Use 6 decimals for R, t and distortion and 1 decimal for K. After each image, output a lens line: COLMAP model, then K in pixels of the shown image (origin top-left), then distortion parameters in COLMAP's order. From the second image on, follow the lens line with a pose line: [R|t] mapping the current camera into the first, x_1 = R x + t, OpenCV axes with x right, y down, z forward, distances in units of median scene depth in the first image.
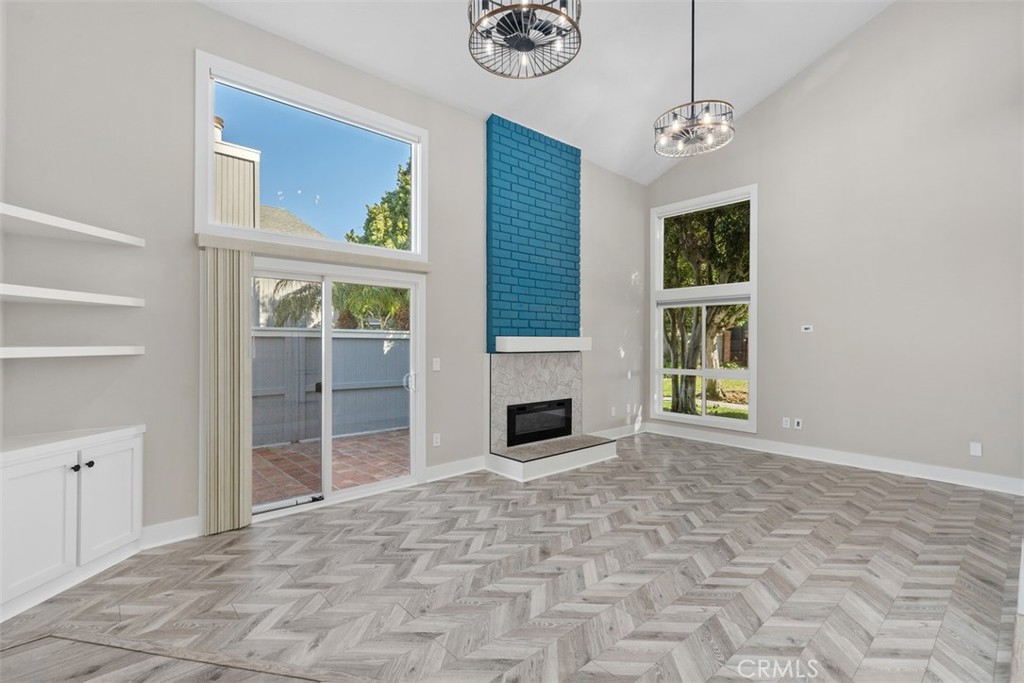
lens RADIAL K [[459.8, 0, 510.7], [0, 459.8, 341.1], [0, 0, 1]] dist [0.005597, -0.000182]
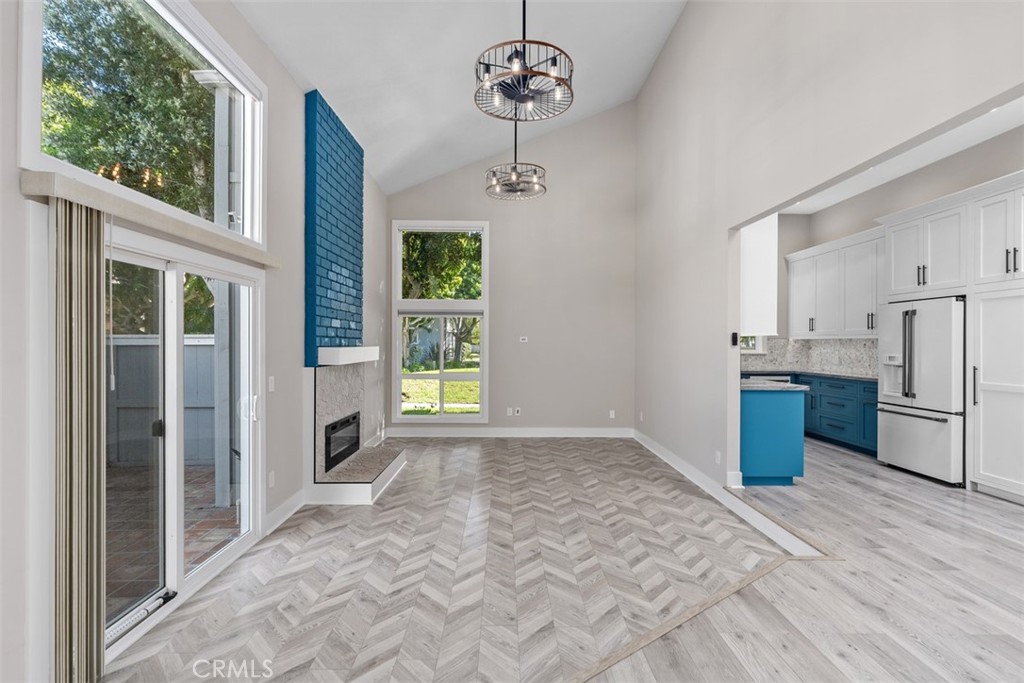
lens RADIAL K [[482.3, 0, 509.3], [0, 482.3, 342.5], [0, 0, 1]] dist [-0.001501, -0.000542]
pose [[0.652580, 0.001626, 0.757718, -0.583401], [-0.005127, 0.999984, 0.002270, -0.027945], [-0.757702, -0.005366, 0.652578, 0.162071]]
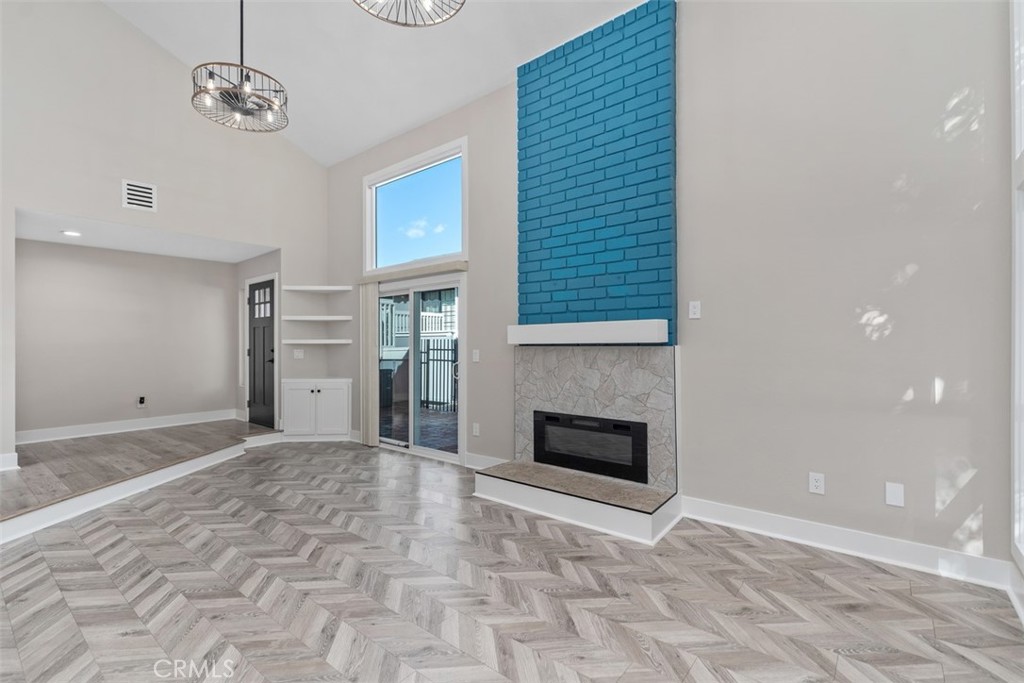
lens RADIAL K [[463.7, 0, 512.0], [0, 463.7, 341.5], [0, 0, 1]] dist [0.004781, 0.000245]
pose [[0.163851, -0.007441, -0.986457, 0.974007], [0.009468, 0.999937, -0.005970, 0.028252], [0.986440, -0.008361, 0.163912, 1.012676]]
